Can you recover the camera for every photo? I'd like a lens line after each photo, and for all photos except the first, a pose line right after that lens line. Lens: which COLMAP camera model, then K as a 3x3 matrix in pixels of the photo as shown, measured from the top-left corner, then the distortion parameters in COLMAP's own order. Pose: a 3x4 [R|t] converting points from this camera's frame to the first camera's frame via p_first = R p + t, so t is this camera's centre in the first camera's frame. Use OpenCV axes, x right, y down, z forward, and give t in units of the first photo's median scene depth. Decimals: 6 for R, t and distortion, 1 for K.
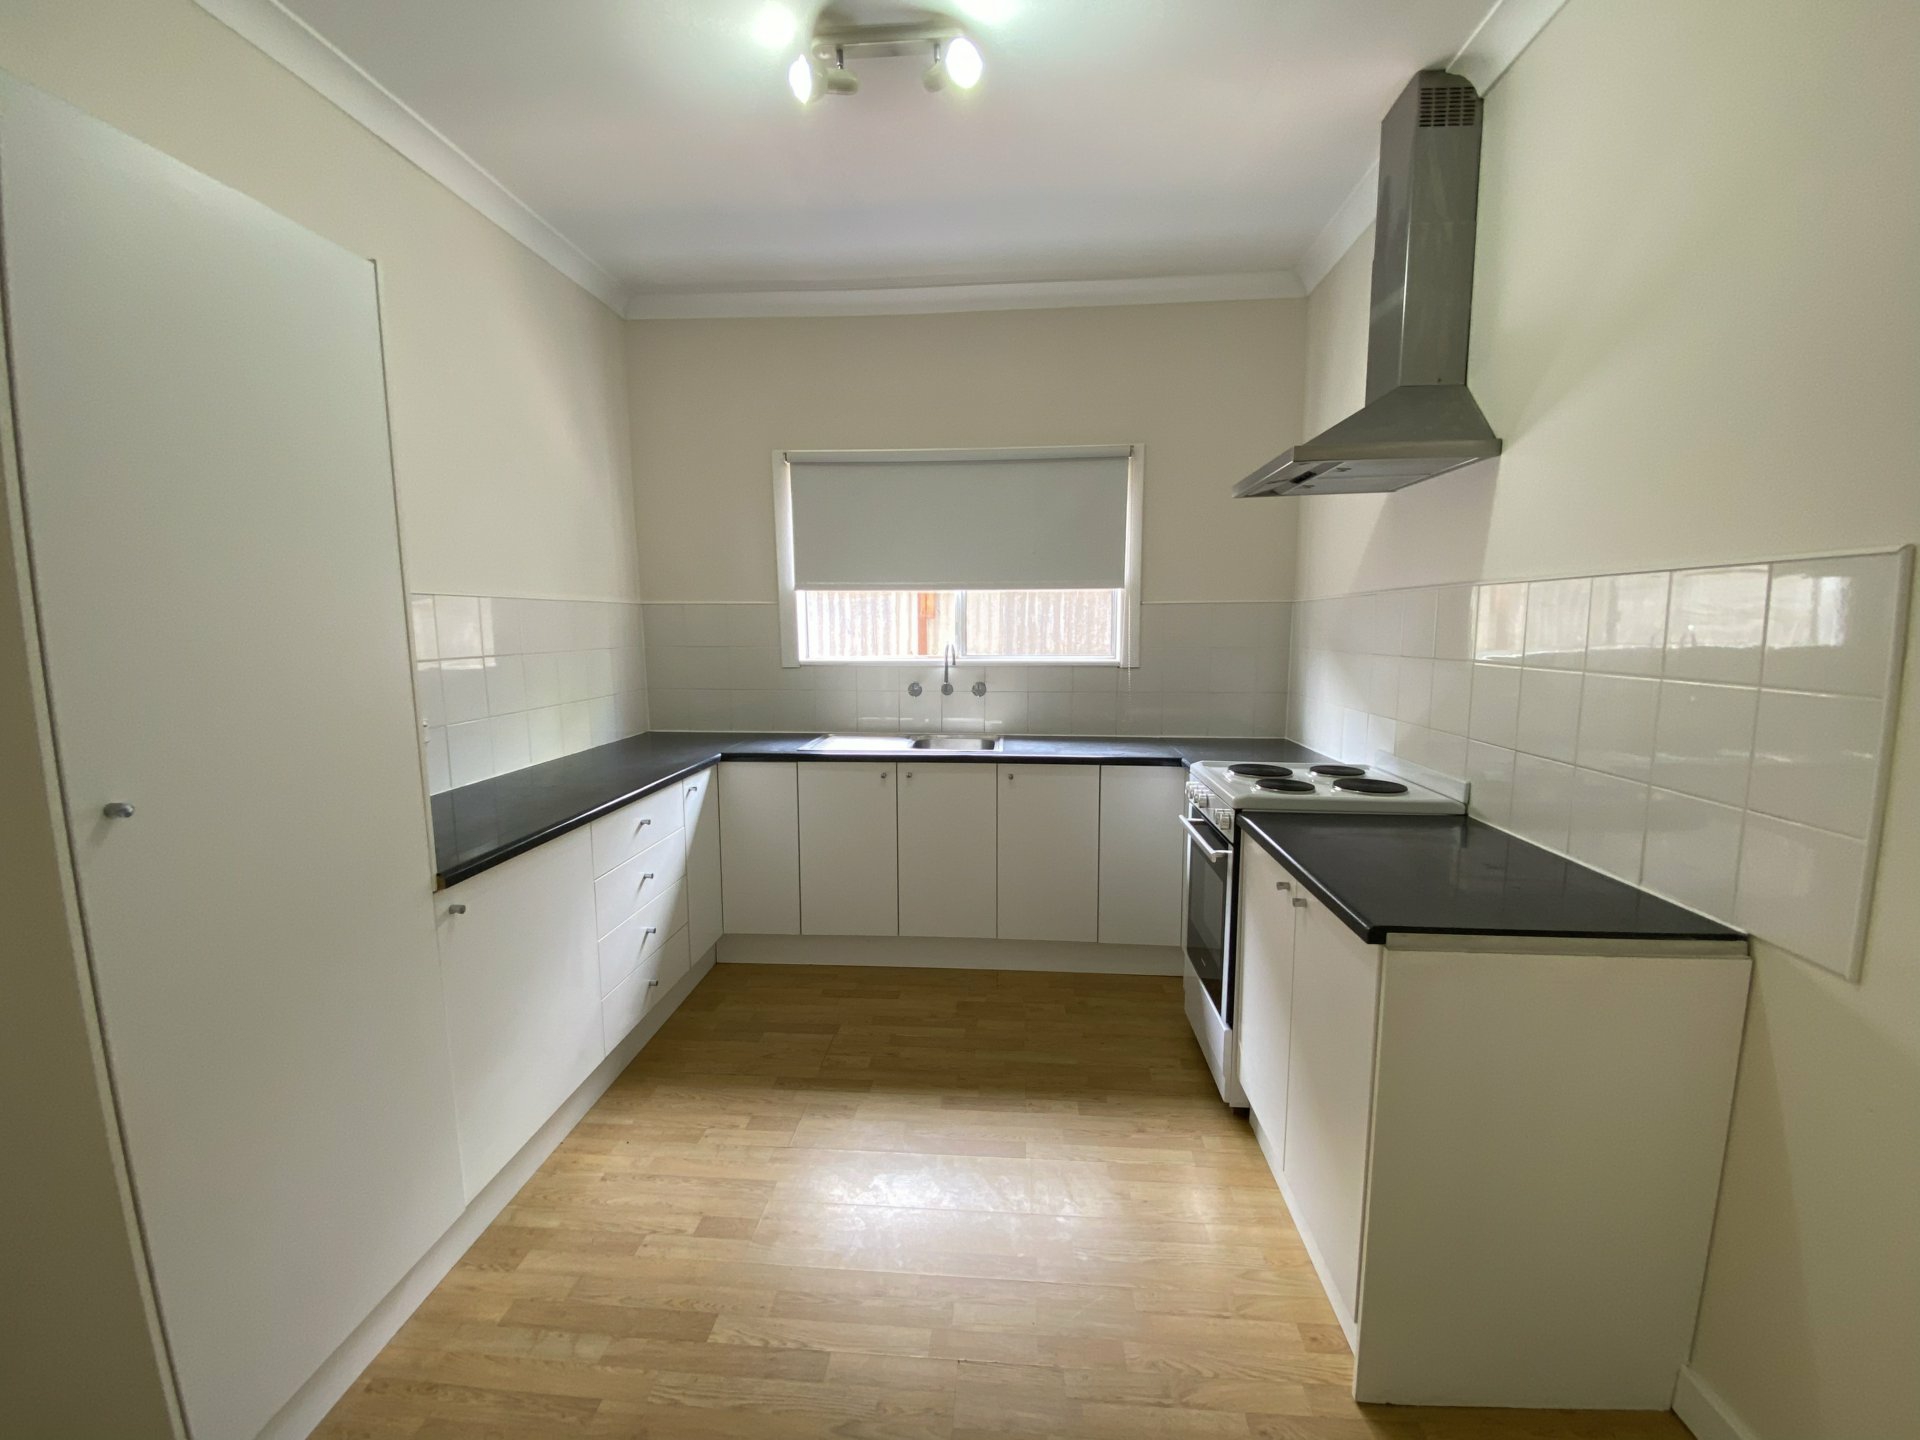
lens RADIAL K [[782.2, 0, 950.1], [0, 782.2, 719.2], [0, 0, 1]] dist [0.025405, -0.028056]
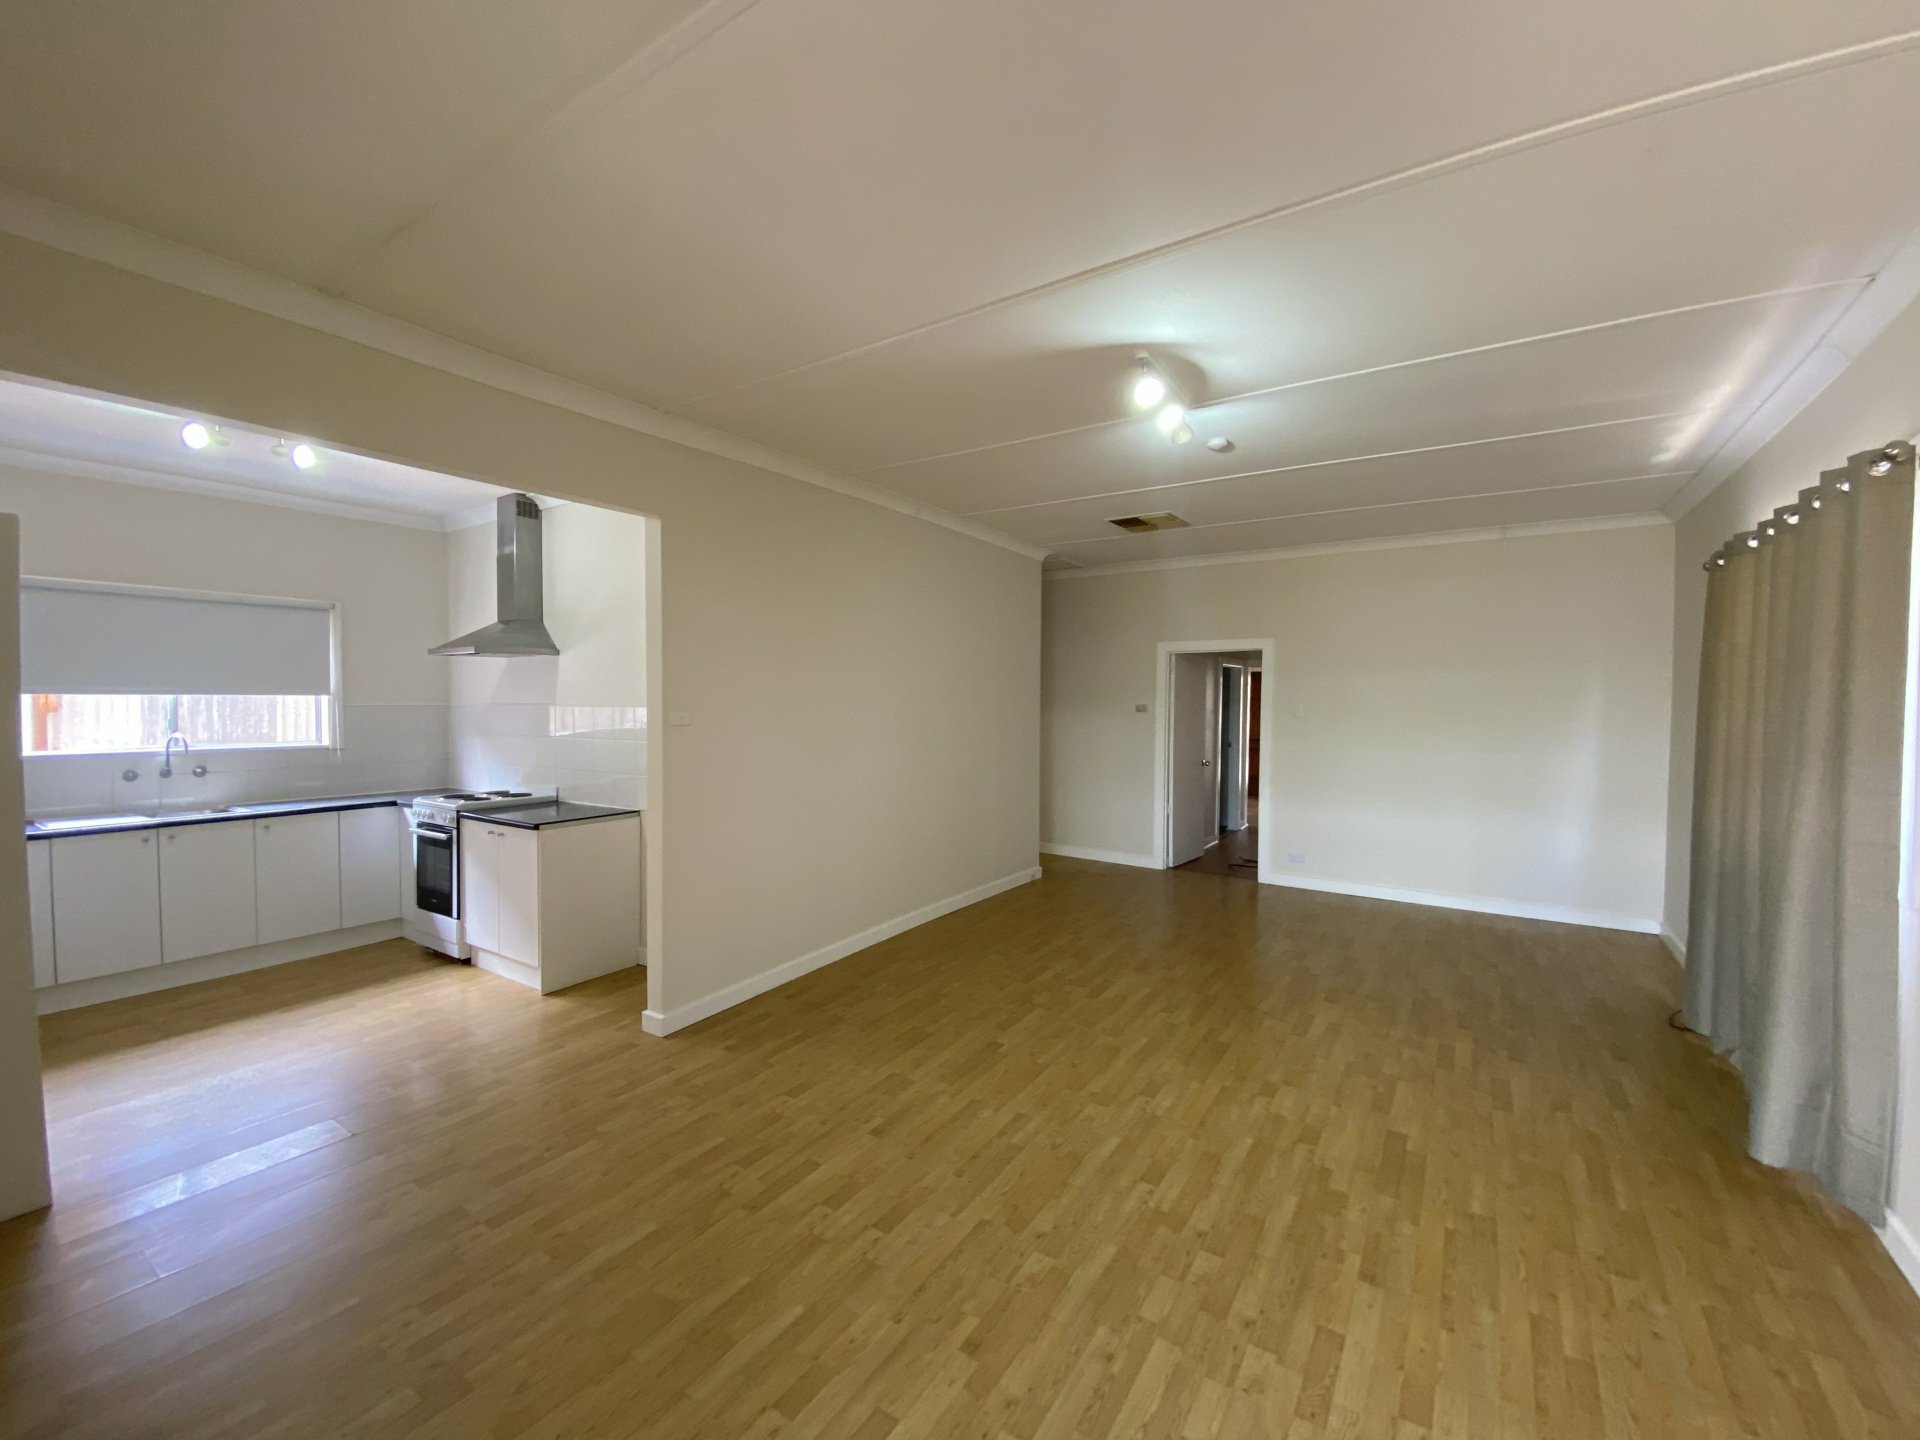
lens RADIAL K [[782.2, 0, 950.1], [0, 782.2, 719.2], [0, 0, 1]] dist [0.025405, -0.028056]
pose [[0.478271, -0.016461, 0.878058, -0.578479], [0.101707, 0.994135, -0.036762, 0.057169], [-0.872303, 0.106887, 0.477140, -0.805538]]
